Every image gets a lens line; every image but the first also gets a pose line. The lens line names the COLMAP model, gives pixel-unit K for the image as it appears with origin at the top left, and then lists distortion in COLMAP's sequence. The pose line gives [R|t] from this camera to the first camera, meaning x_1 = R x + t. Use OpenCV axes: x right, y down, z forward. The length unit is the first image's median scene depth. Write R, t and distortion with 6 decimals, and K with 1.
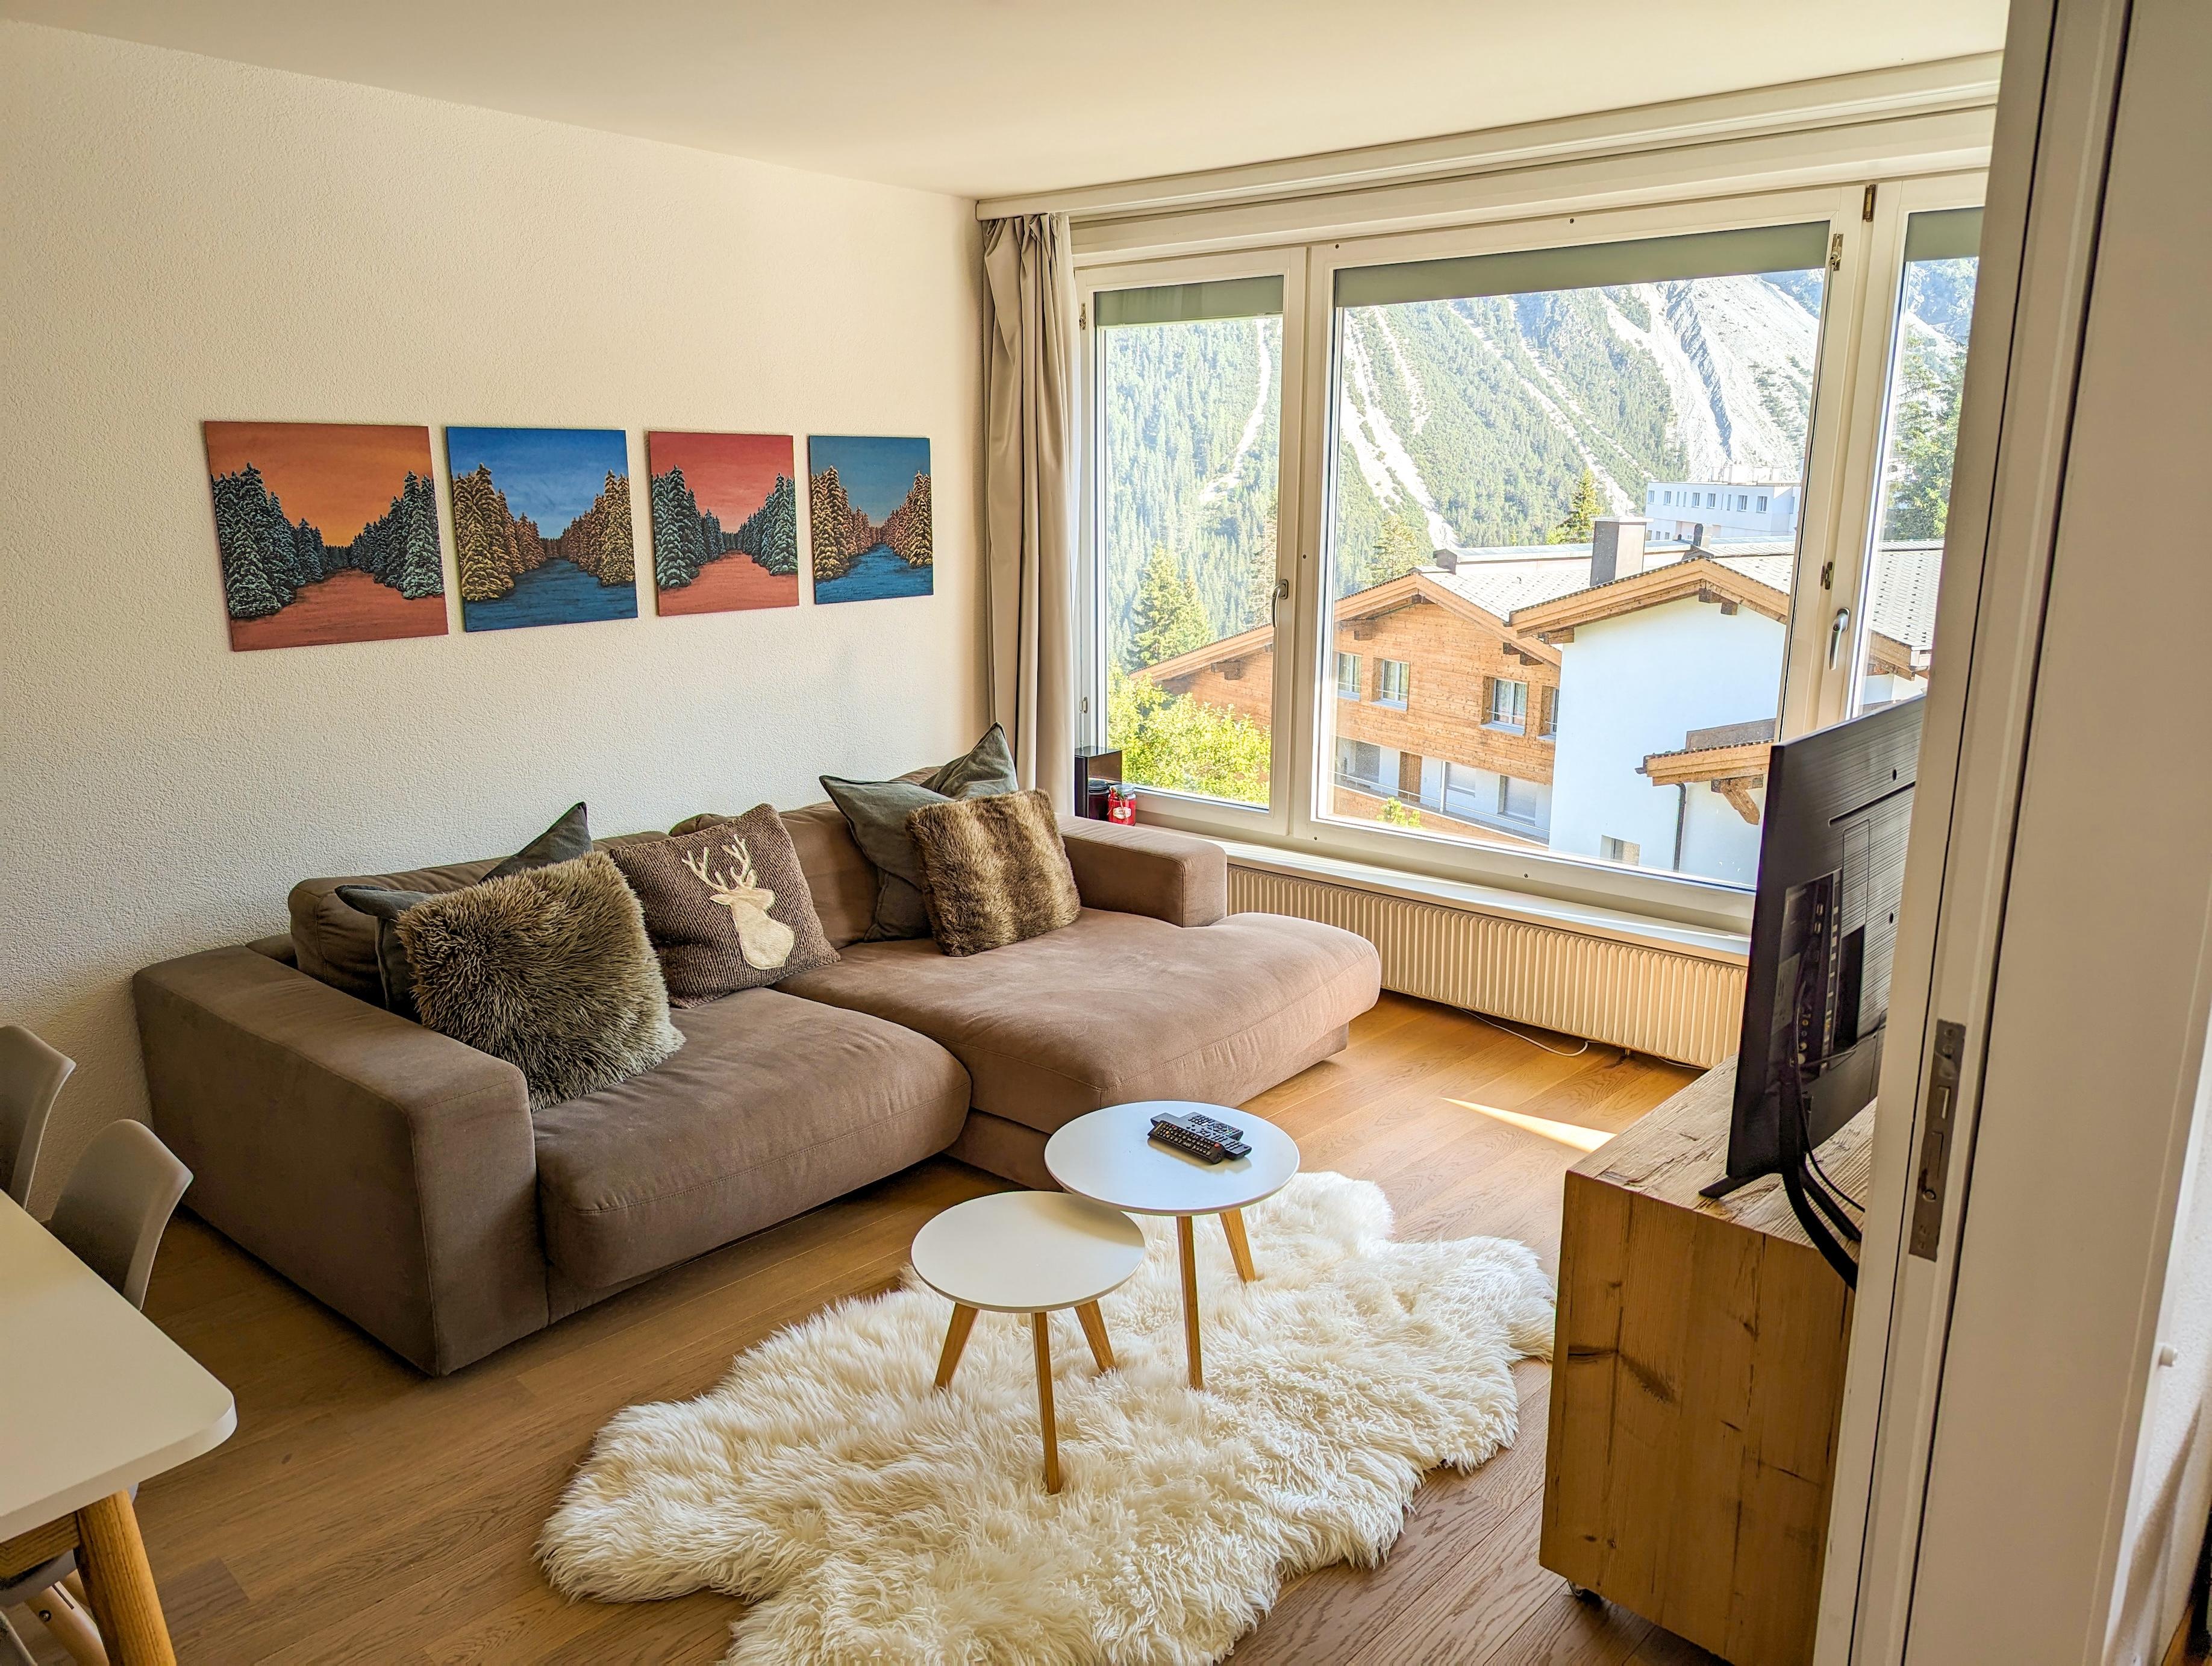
lens RADIAL K [[1534.4, 0, 1106.3], [0, 1534.4, 836.2], [0, 0, 1]] dist [0.042902, -0.013473]
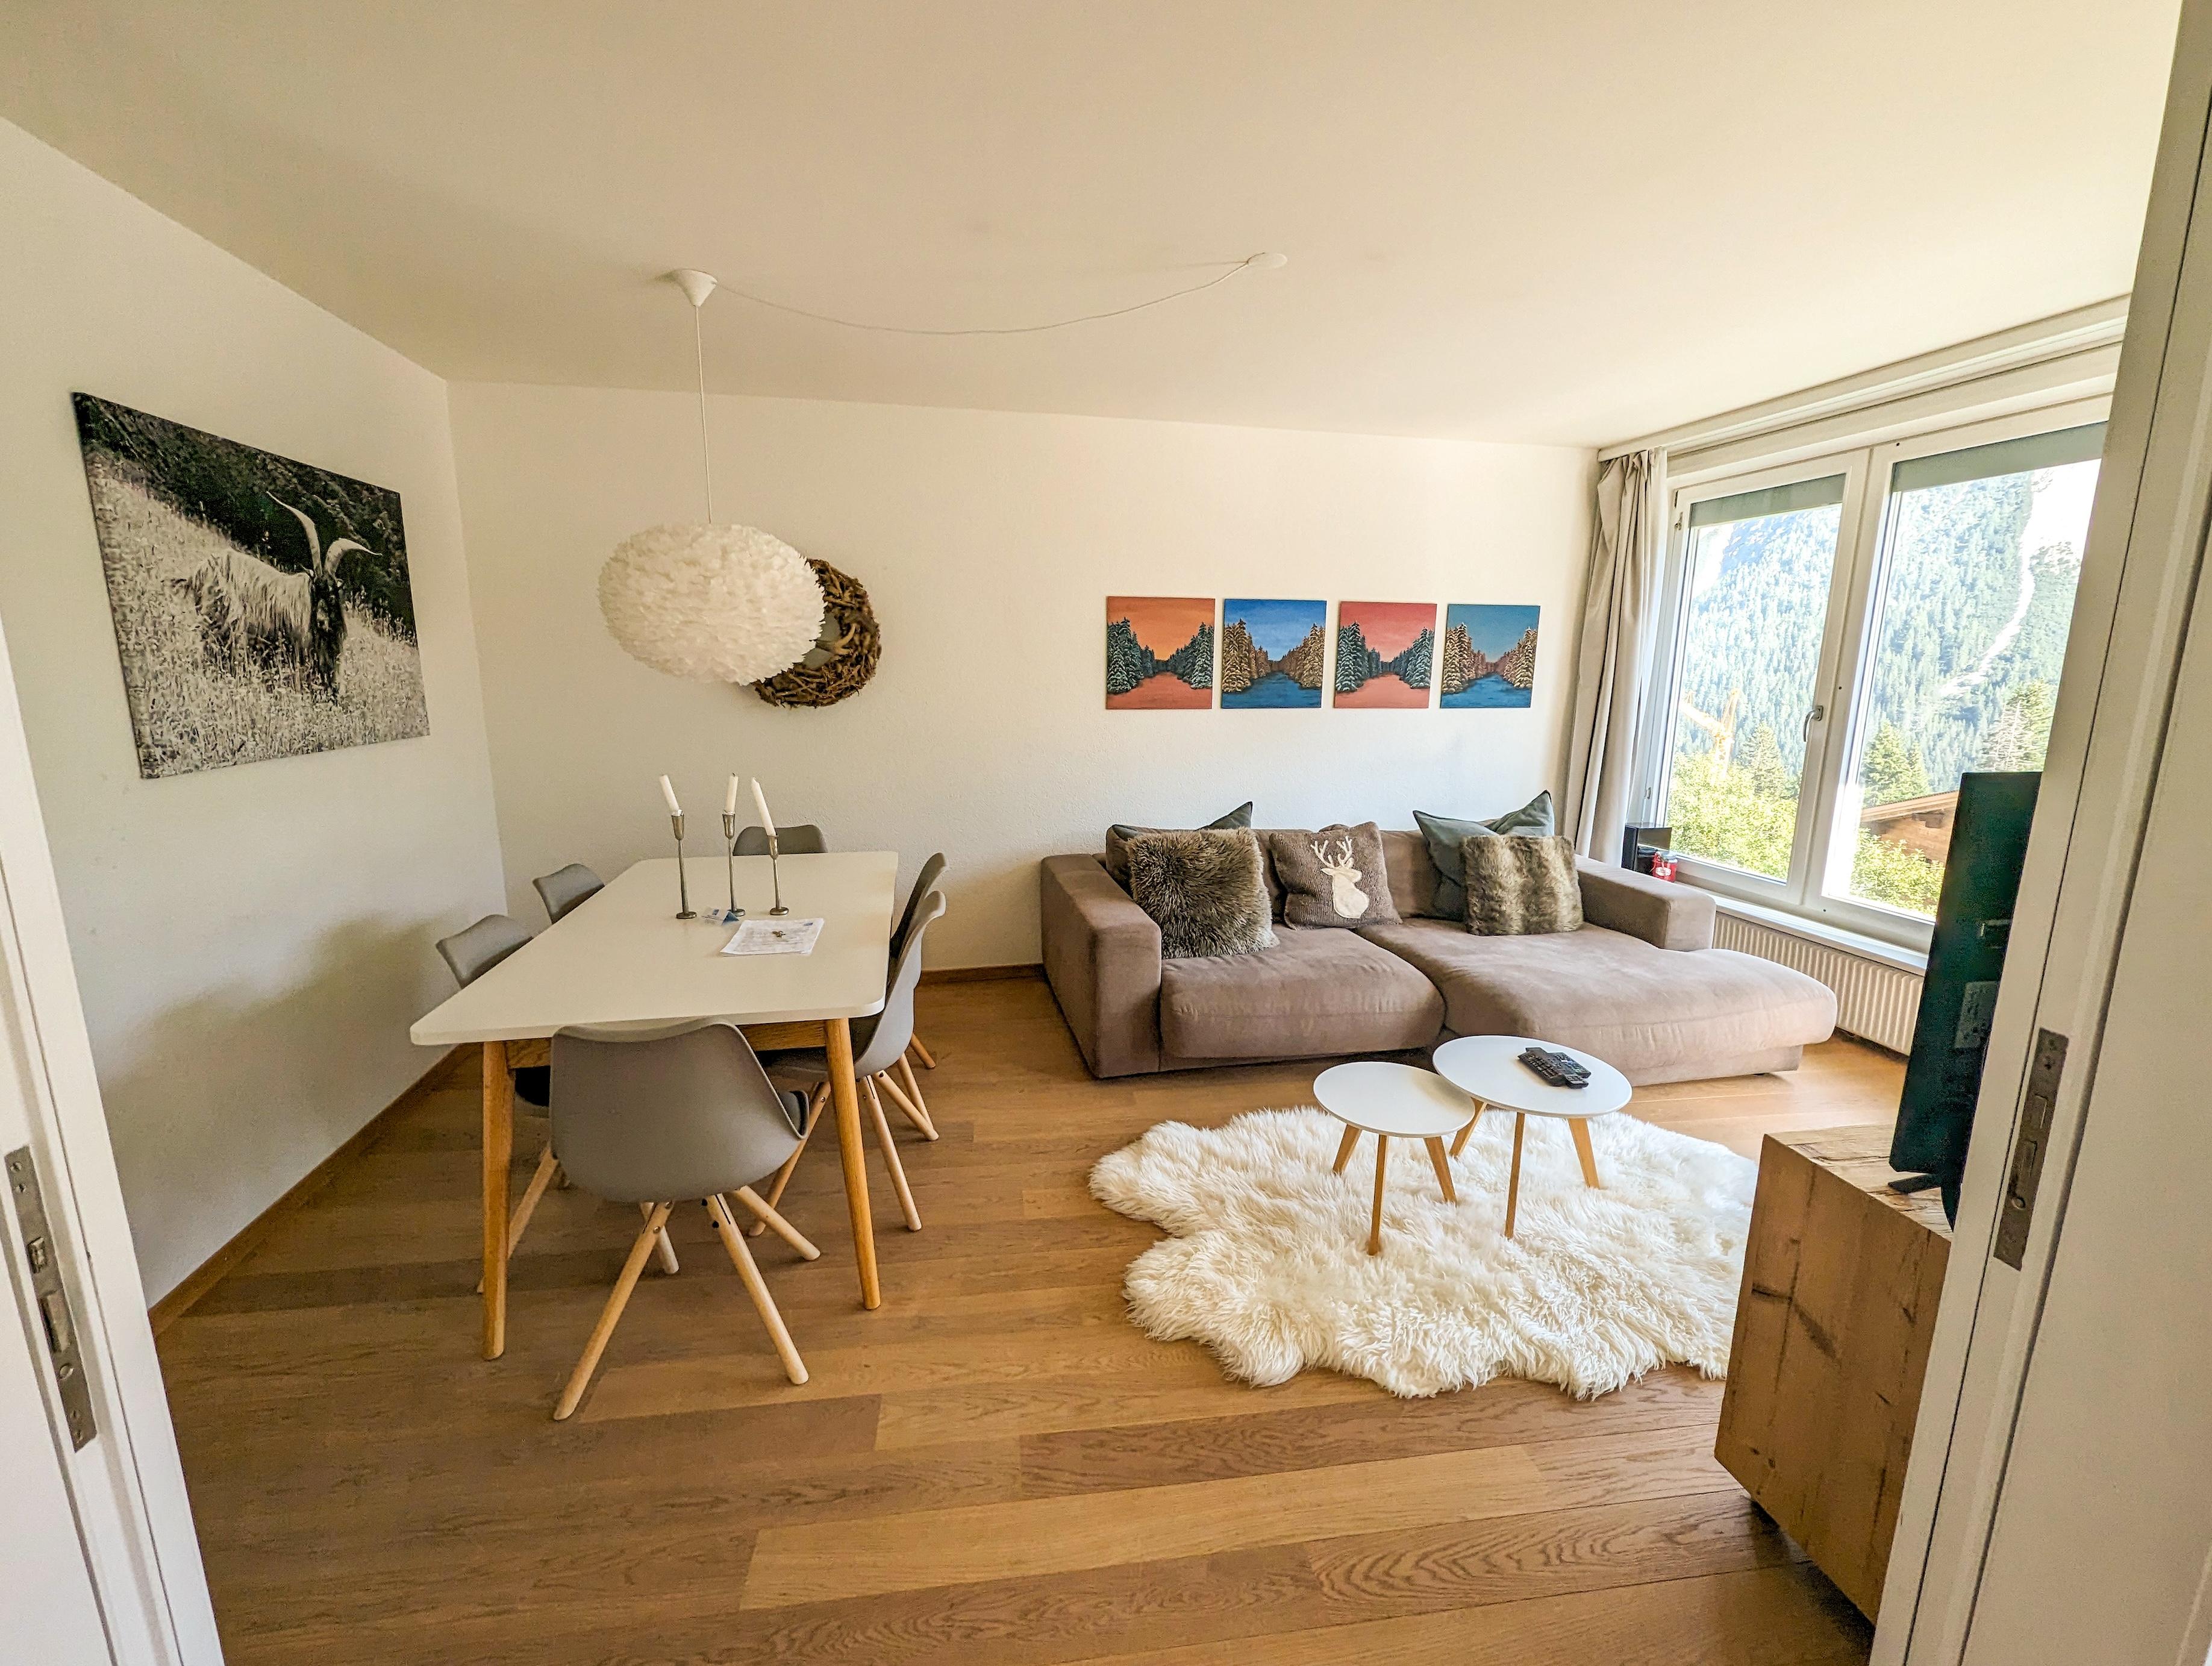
lens RADIAL K [[909.2, 0, 1101.5], [0, 909.2, 827.0], [0, 0, 1]] dist [0.001138, 0.000391]
pose [[0.791376, 0.119332, -0.599569, 0.163819], [-0.148588, 0.988899, 0.000698, 0.033065], [0.592997, 0.088536, 0.800322, 0.064001]]
